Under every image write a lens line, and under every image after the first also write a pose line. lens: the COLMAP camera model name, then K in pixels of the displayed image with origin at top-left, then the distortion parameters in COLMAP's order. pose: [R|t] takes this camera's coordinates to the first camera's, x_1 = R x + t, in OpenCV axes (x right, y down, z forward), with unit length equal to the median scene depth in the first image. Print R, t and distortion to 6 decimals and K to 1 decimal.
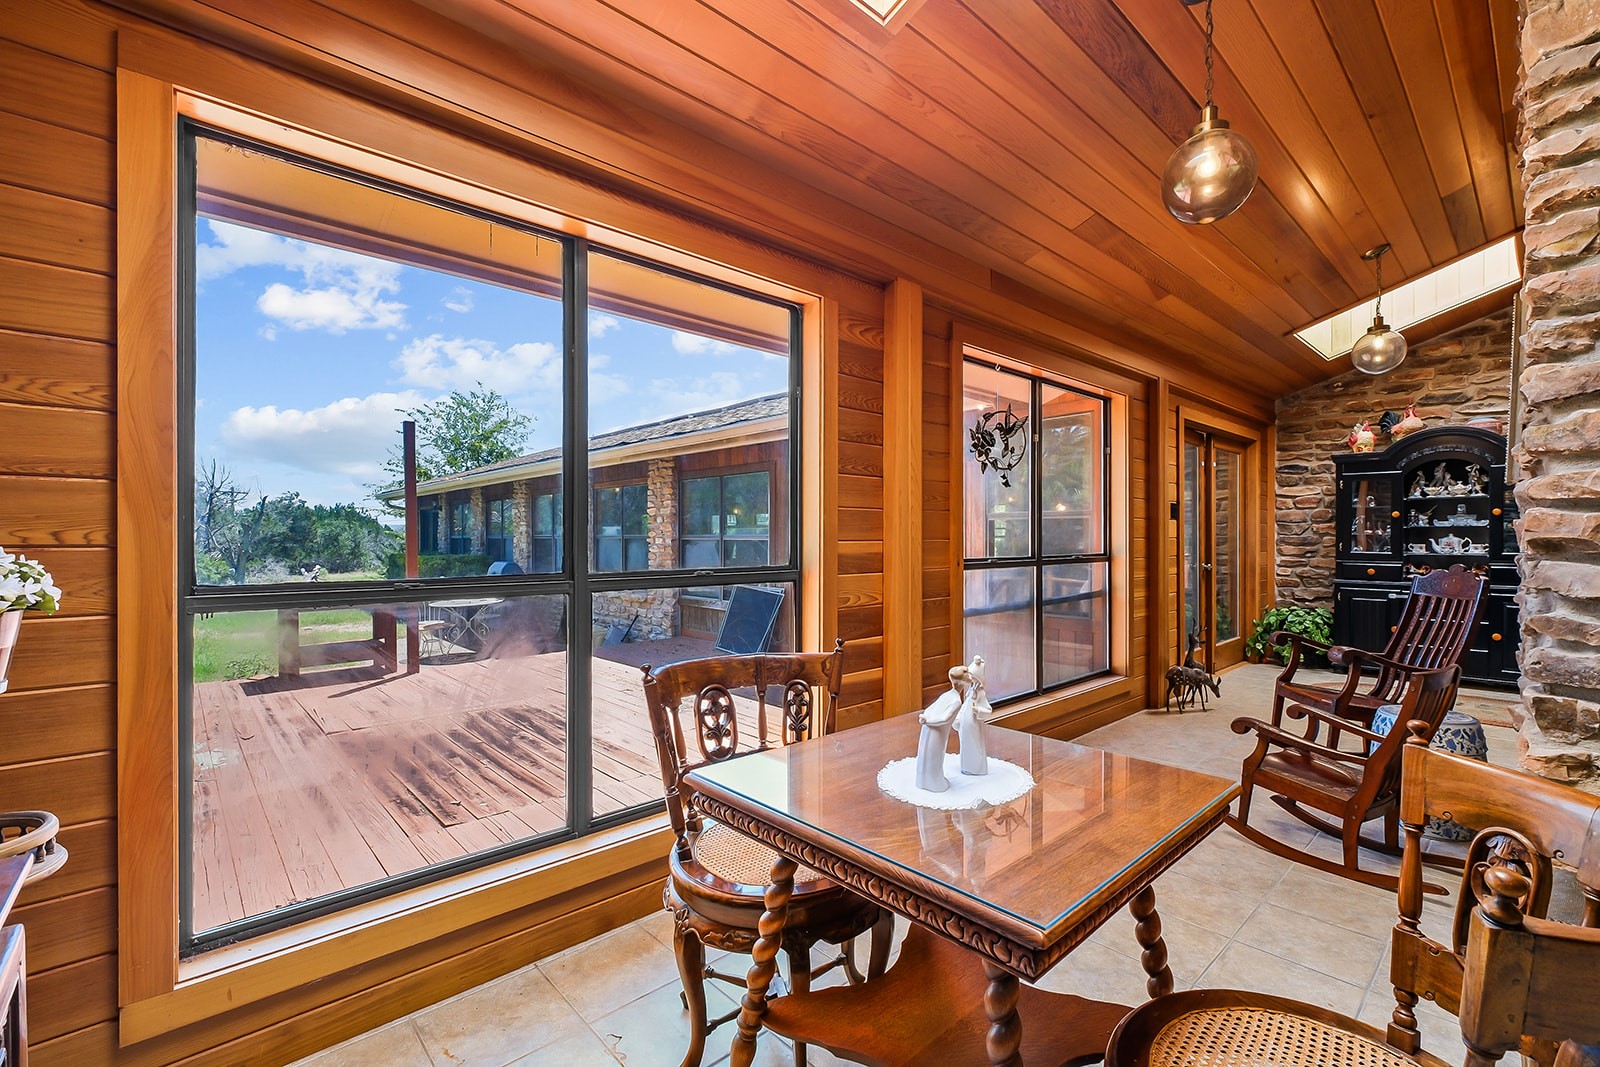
lens RADIAL K [[697.8, 0, 783.9], [0, 697.8, 540.1], [0, 0, 1]] dist [0.000706, 0.000056]
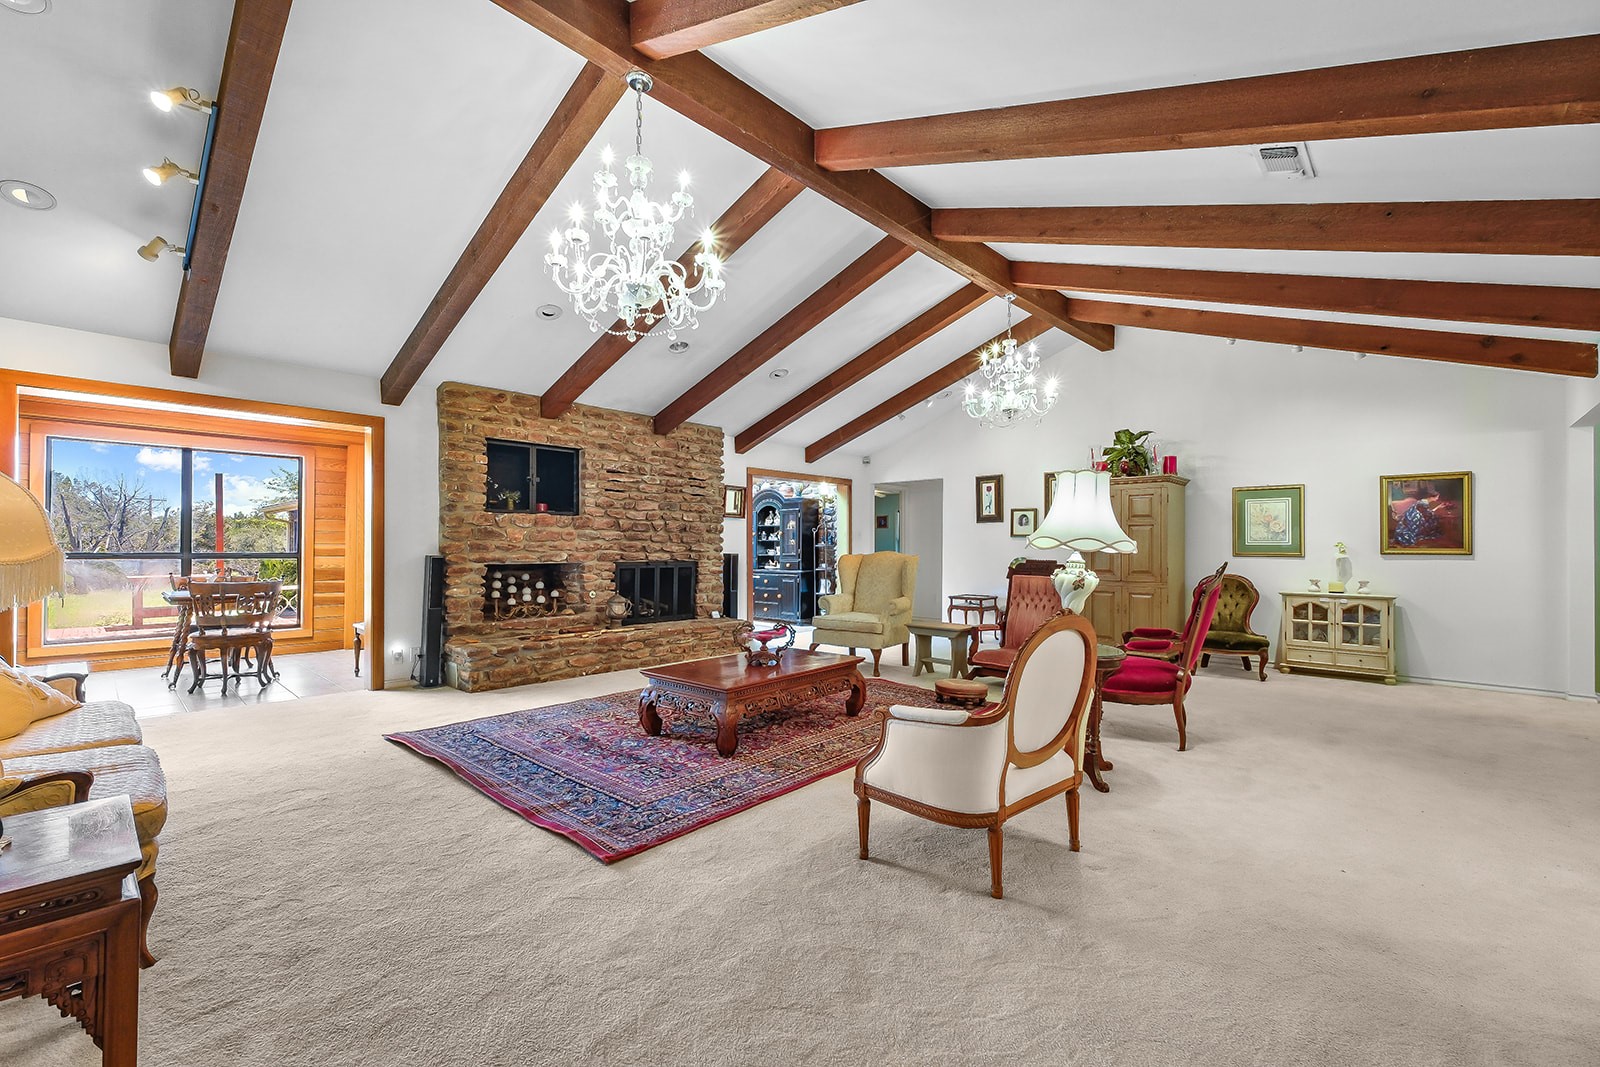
lens RADIAL K [[689.1, 0, 809.1], [0, 689.1, 542.3], [0, 0, 1]] dist [-0.000250, -0.000061]
pose [[0.993630, 0.008089, 0.112400, 1.834075], [-0.006815, 0.999908, -0.011710, 0.013056], [-0.112484, 0.010870, 0.993594, -2.060707]]
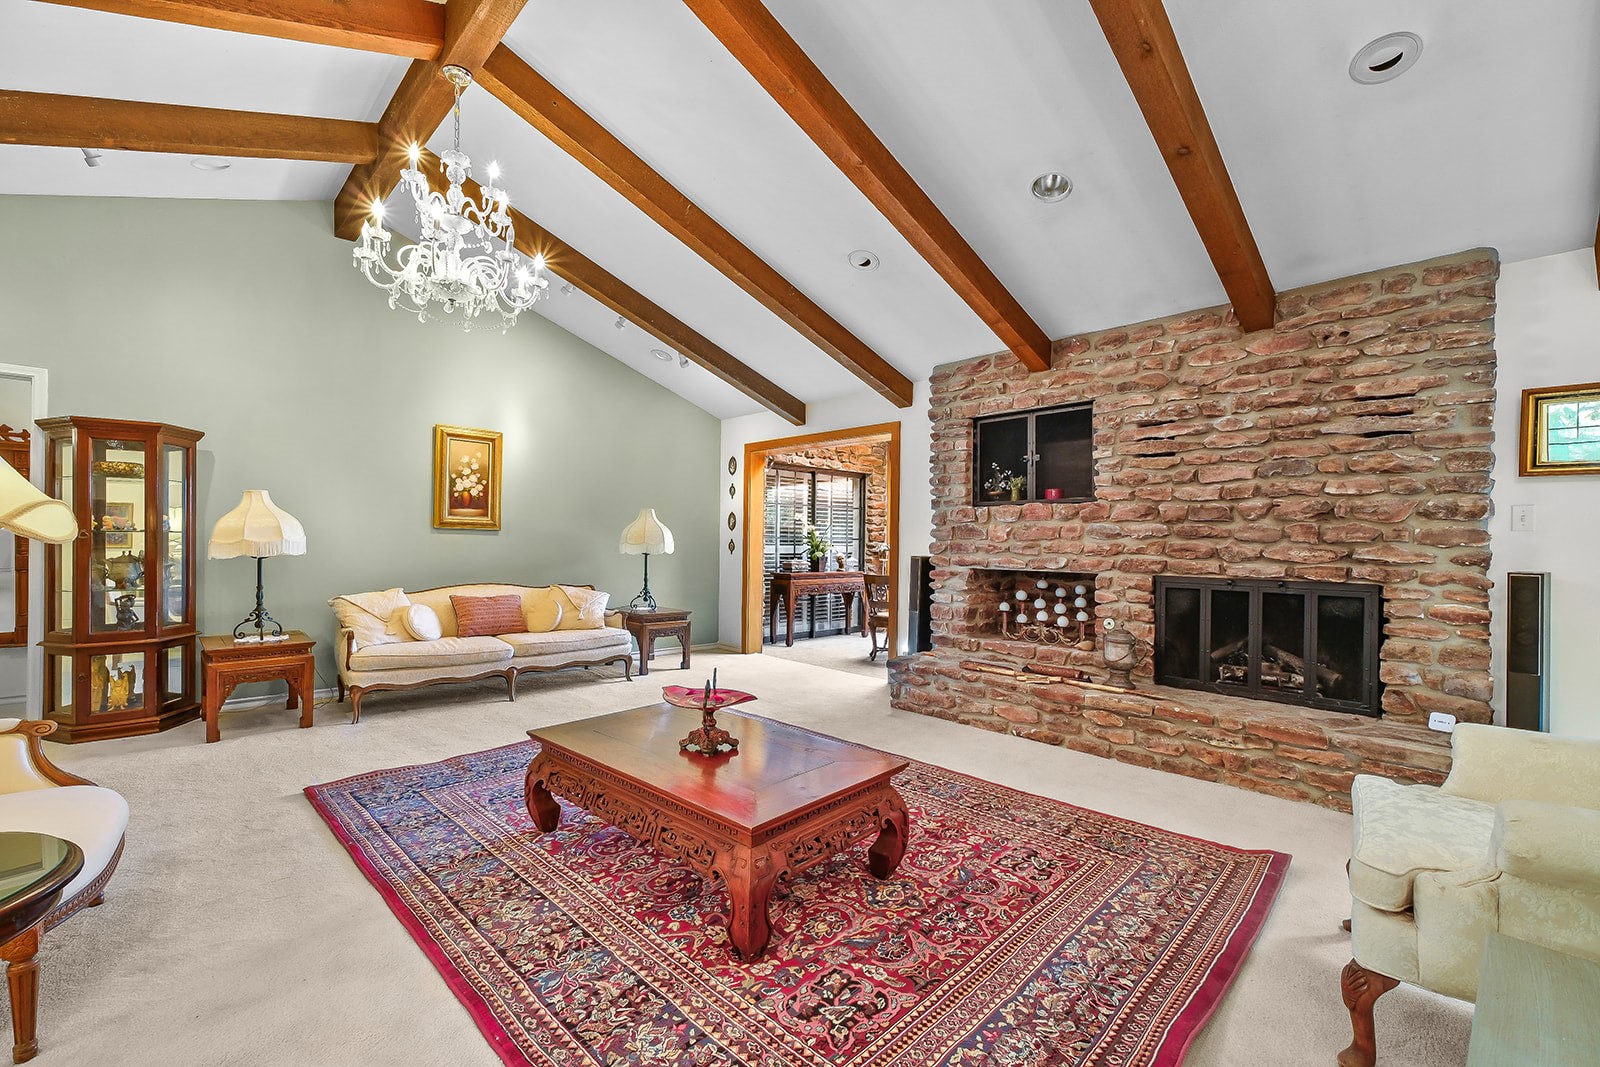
lens RADIAL K [[679.8, 0, 796.0], [0, 679.8, 539.1], [0, 0, 1]] dist [-0.003279, -0.000397]
pose [[0.034361, -0.001759, -0.999408, 2.960908], [-0.016867, 0.999855, -0.002339, -0.002662], [0.999267, 0.016937, 0.034326, -0.126075]]
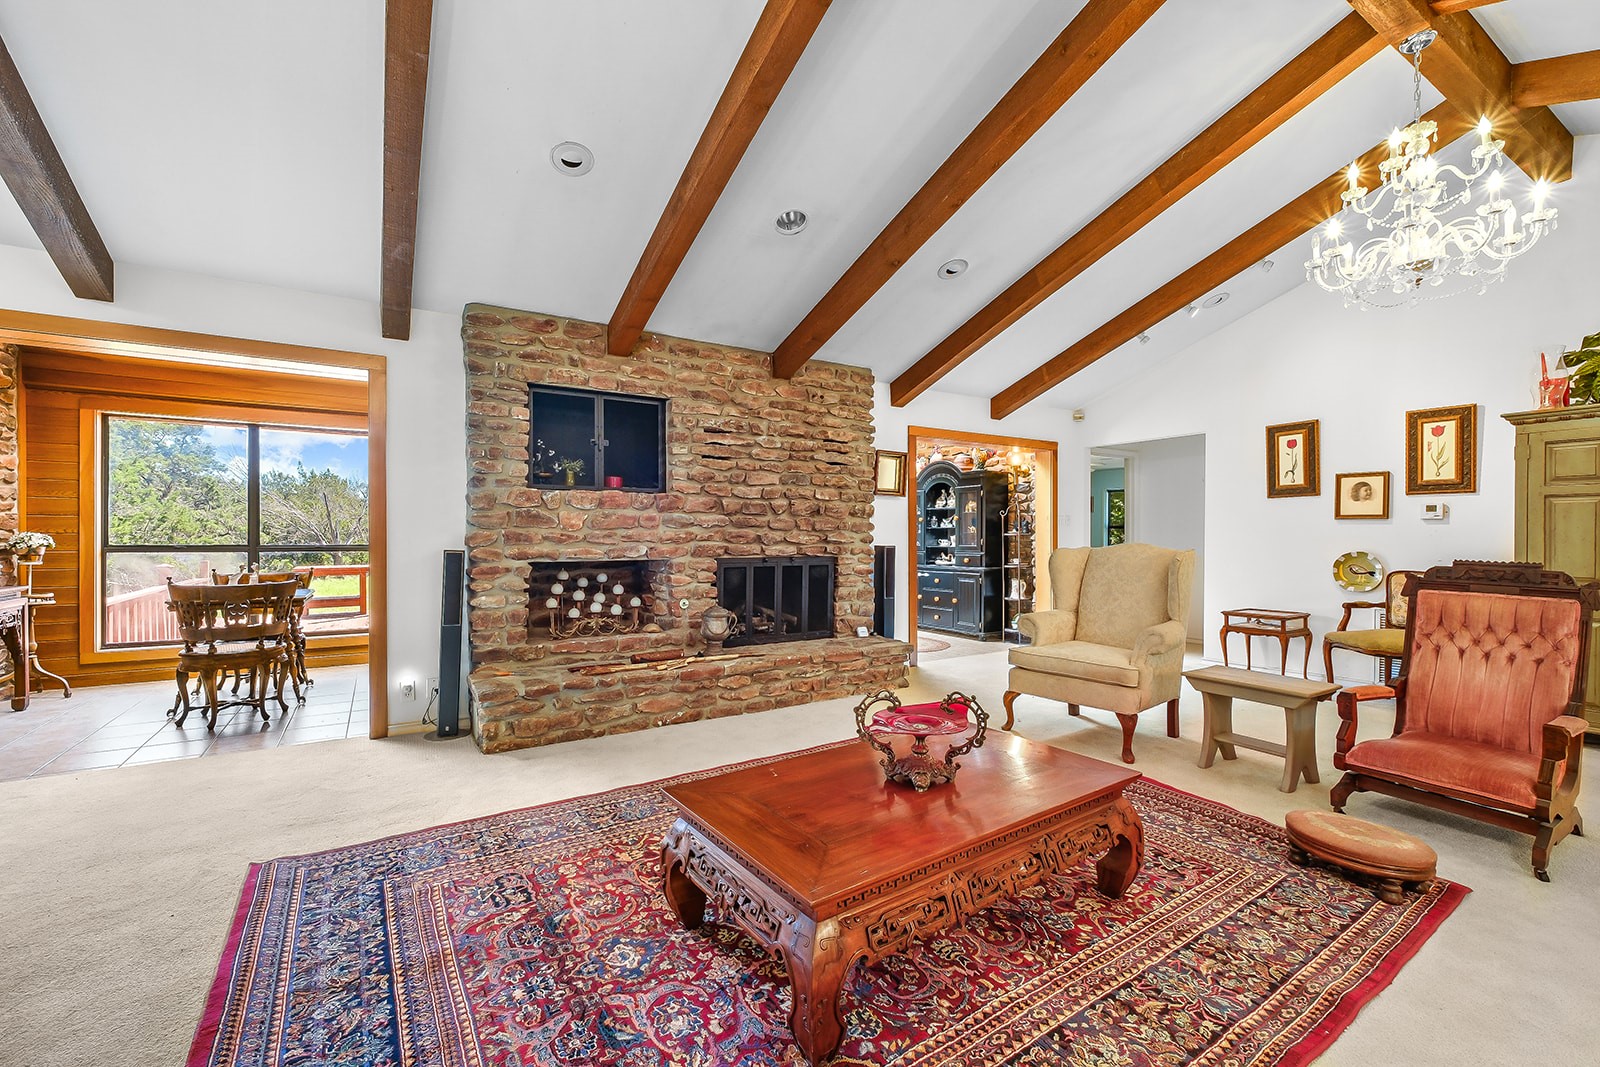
lens RADIAL K [[679.8, 0, 796.0], [0, 679.8, 539.1], [0, 0, 1]] dist [-0.003279, -0.000397]
pose [[0.987105, 0.005358, -0.159982, 1.903969], [-0.005202, 0.999985, 0.001392, 0.007000], [0.159988, -0.000542, 0.987119, -1.100667]]
